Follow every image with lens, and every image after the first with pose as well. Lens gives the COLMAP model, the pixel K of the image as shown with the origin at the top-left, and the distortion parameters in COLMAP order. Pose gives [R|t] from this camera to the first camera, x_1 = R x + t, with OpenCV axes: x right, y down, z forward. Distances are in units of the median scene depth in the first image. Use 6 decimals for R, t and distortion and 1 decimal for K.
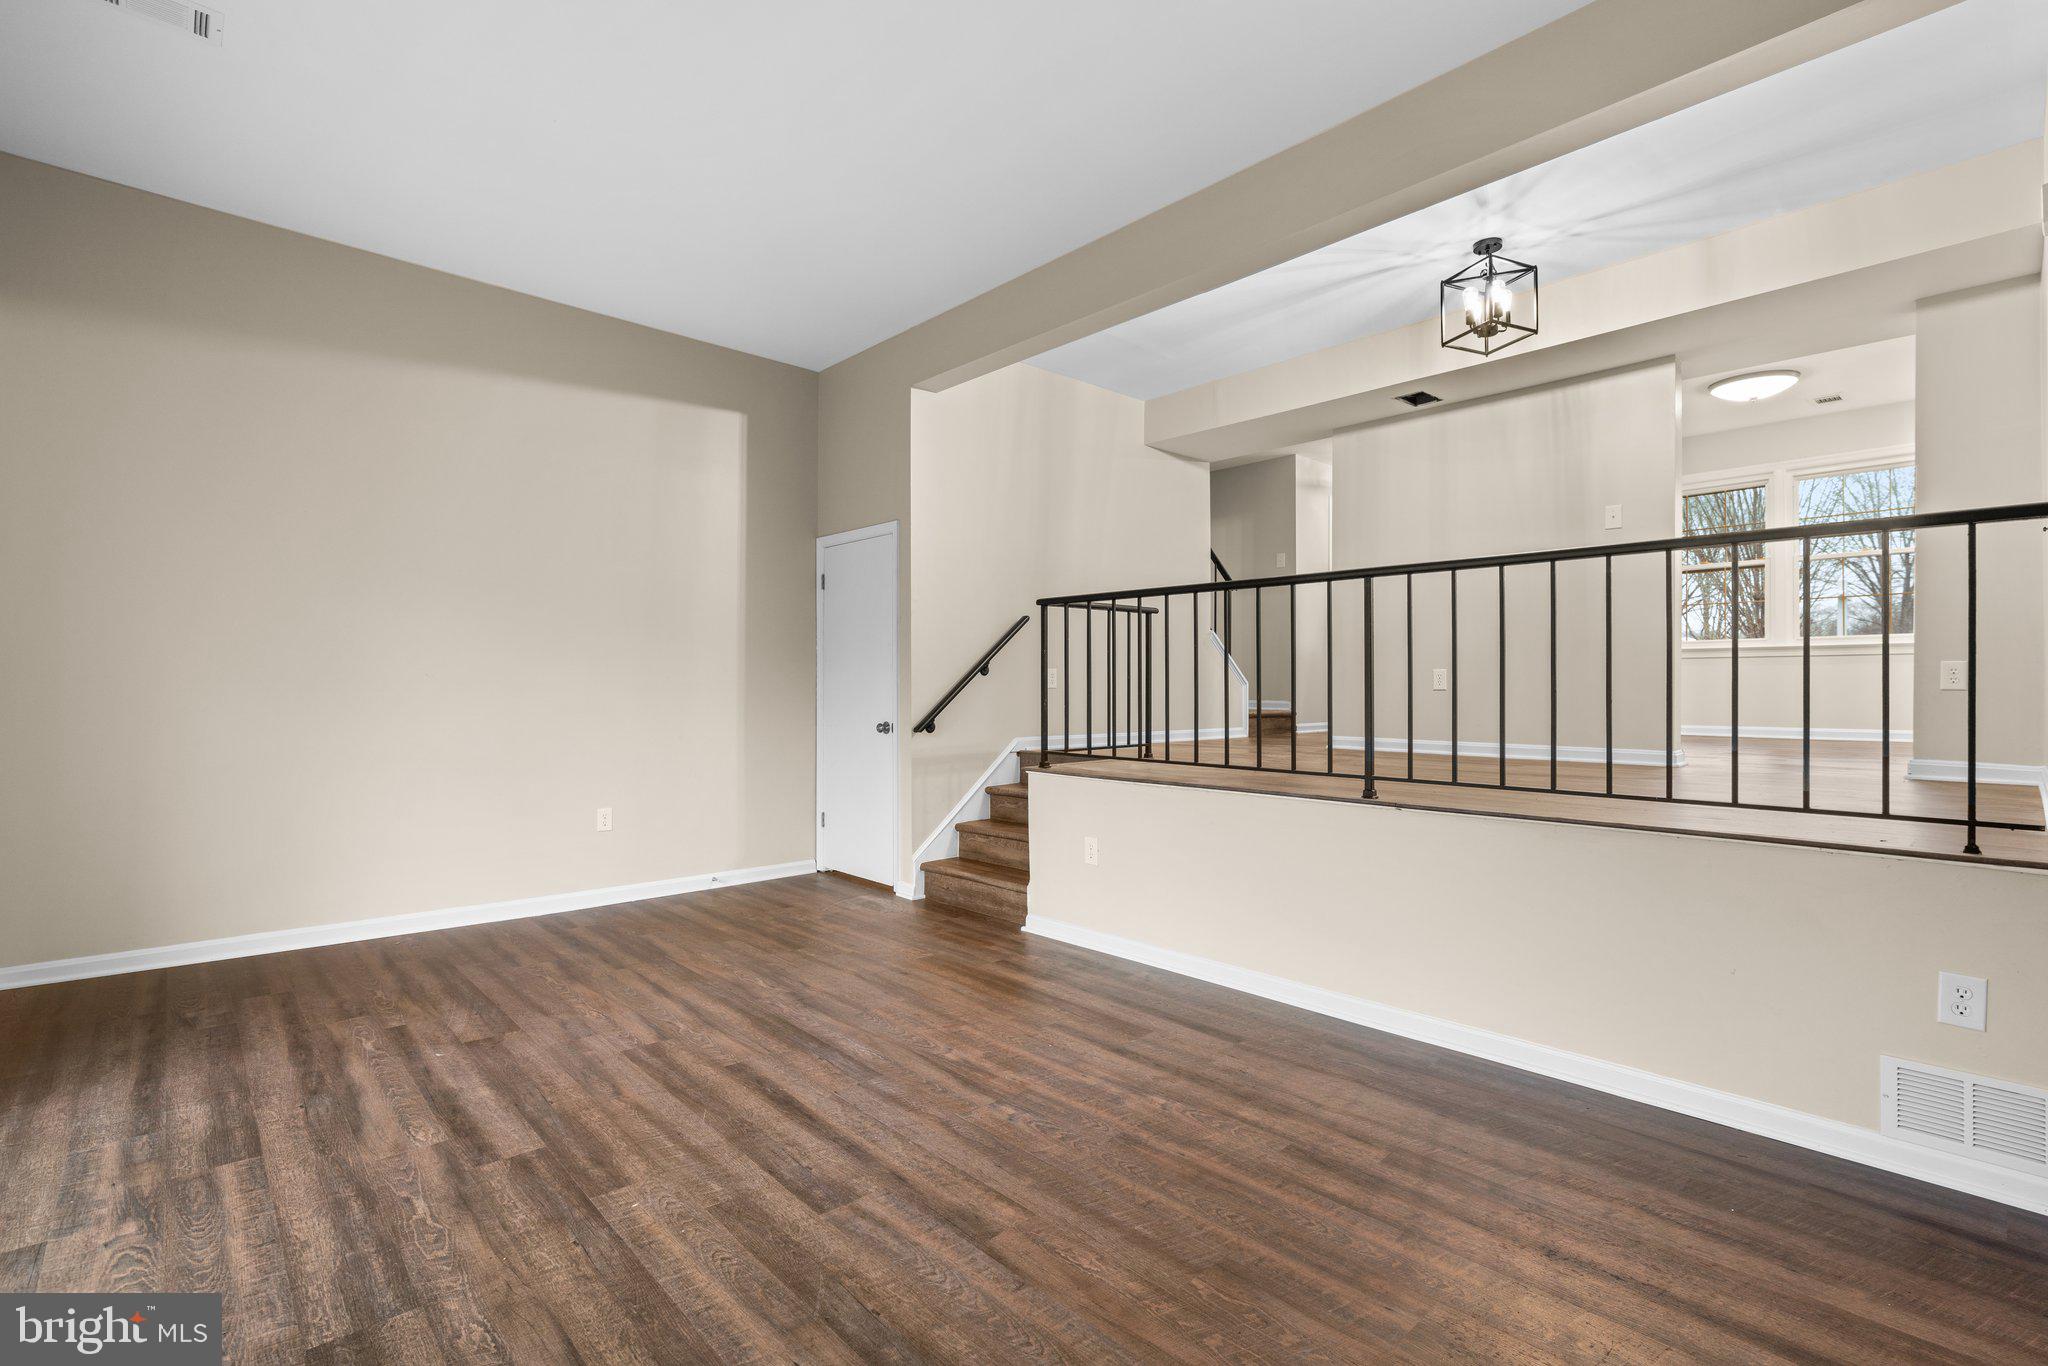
lens RADIAL K [[914.2, 0, 1008.5], [0, 914.2, 684.0], [0, 0, 1]] dist [-0.015209, 0.005534]
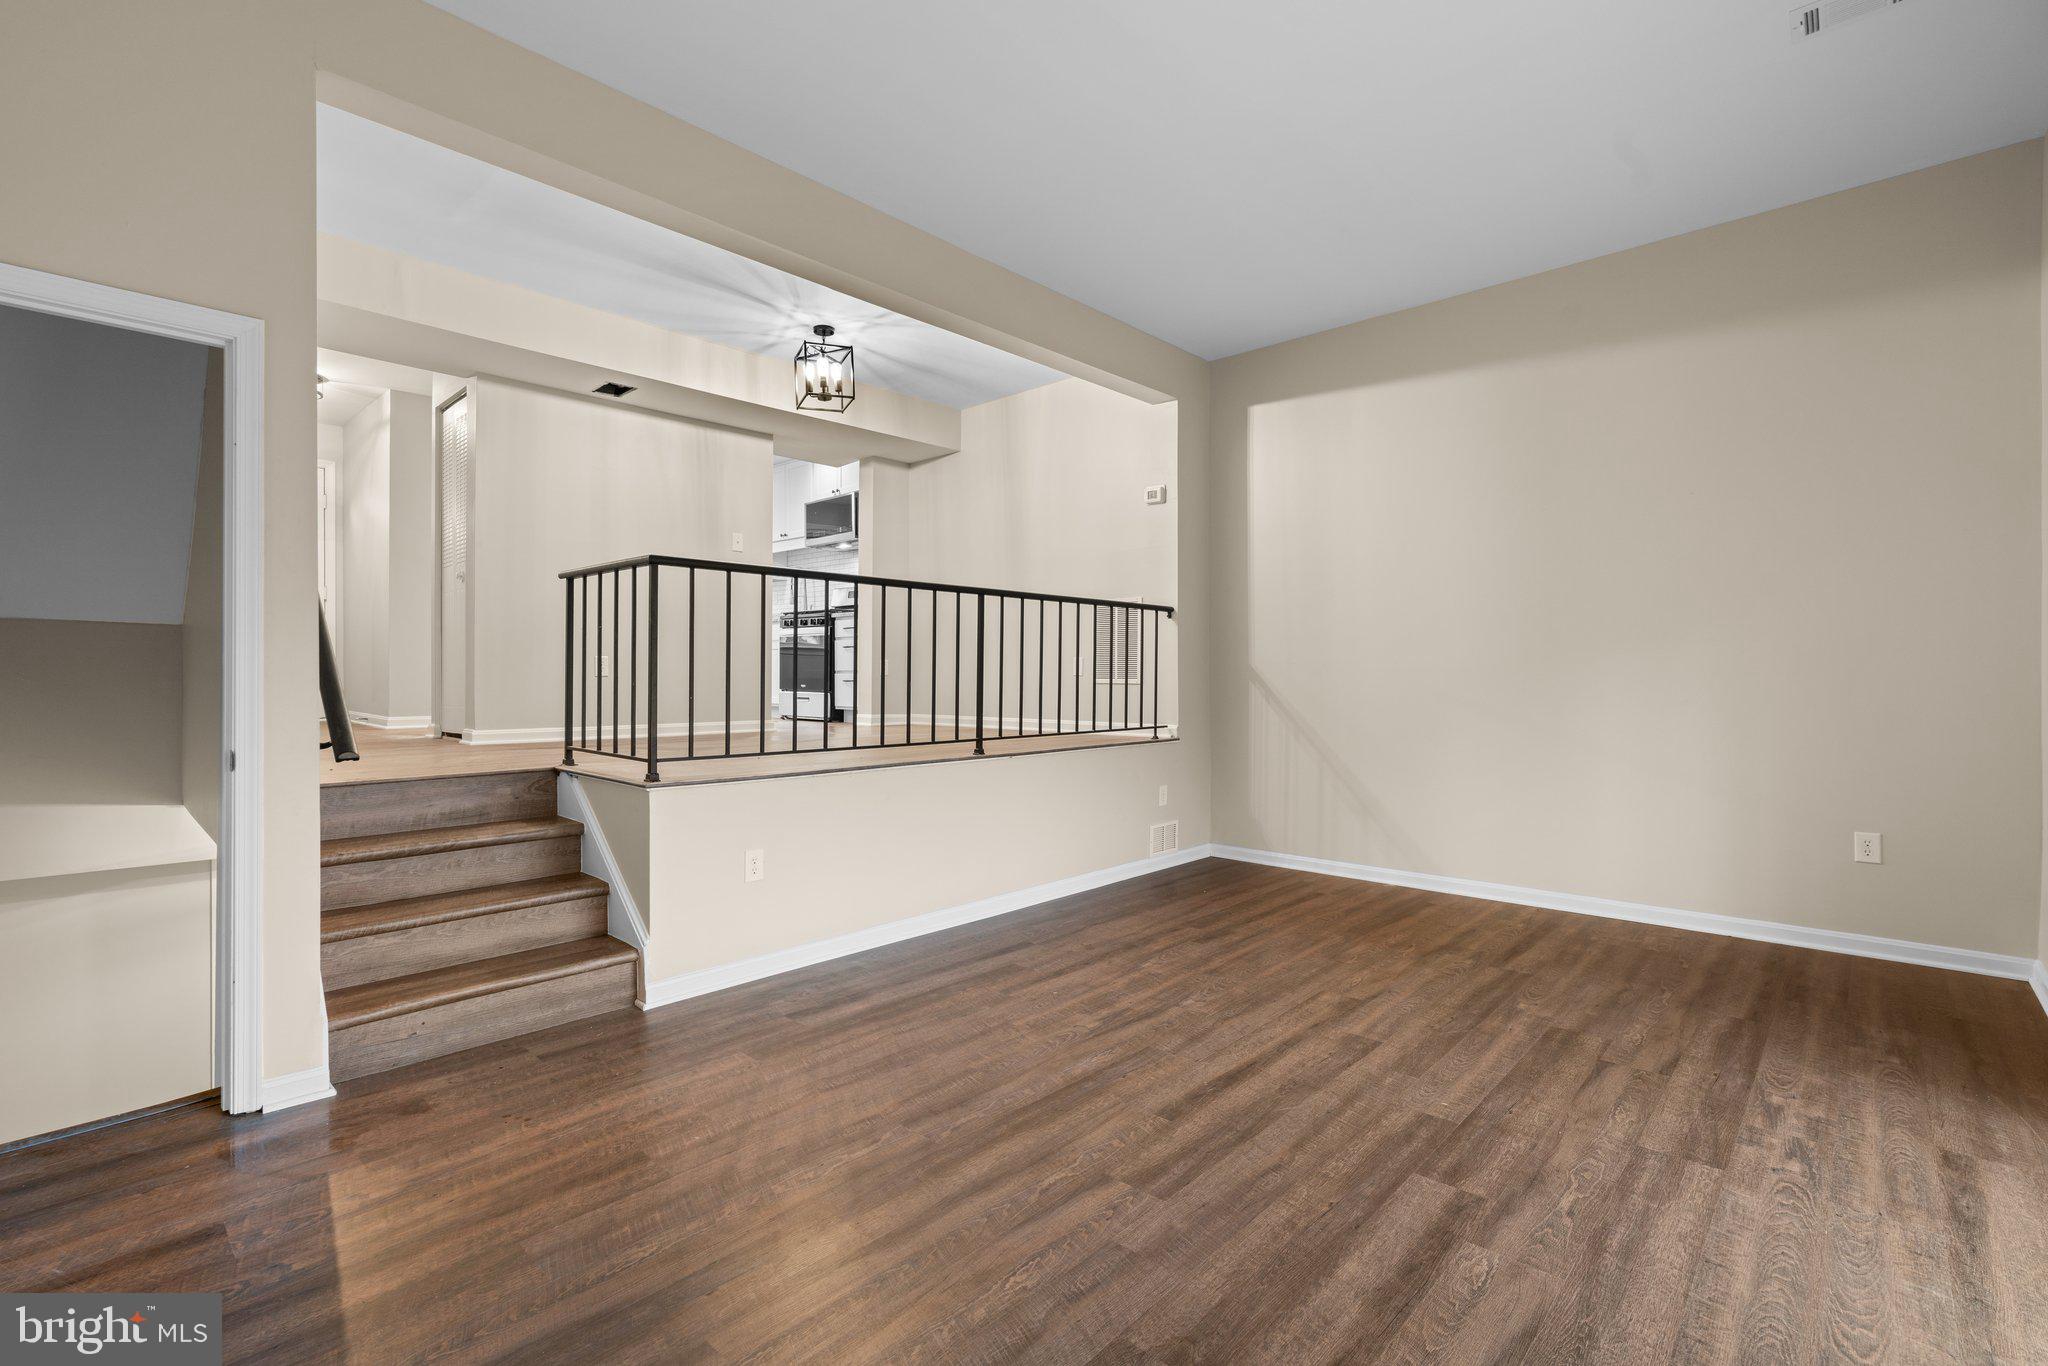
lens RADIAL K [[914.2, 0, 1013.6], [0, 914.2, 680.2], [0, 0, 1]] dist [-0.015209, 0.005534]
pose [[-0.062797, -0.007140, 0.998001, -1.245742], [-0.004313, 0.999967, 0.006883, 0.002919], [-0.998017, -0.003872, -0.062826, 1.302727]]
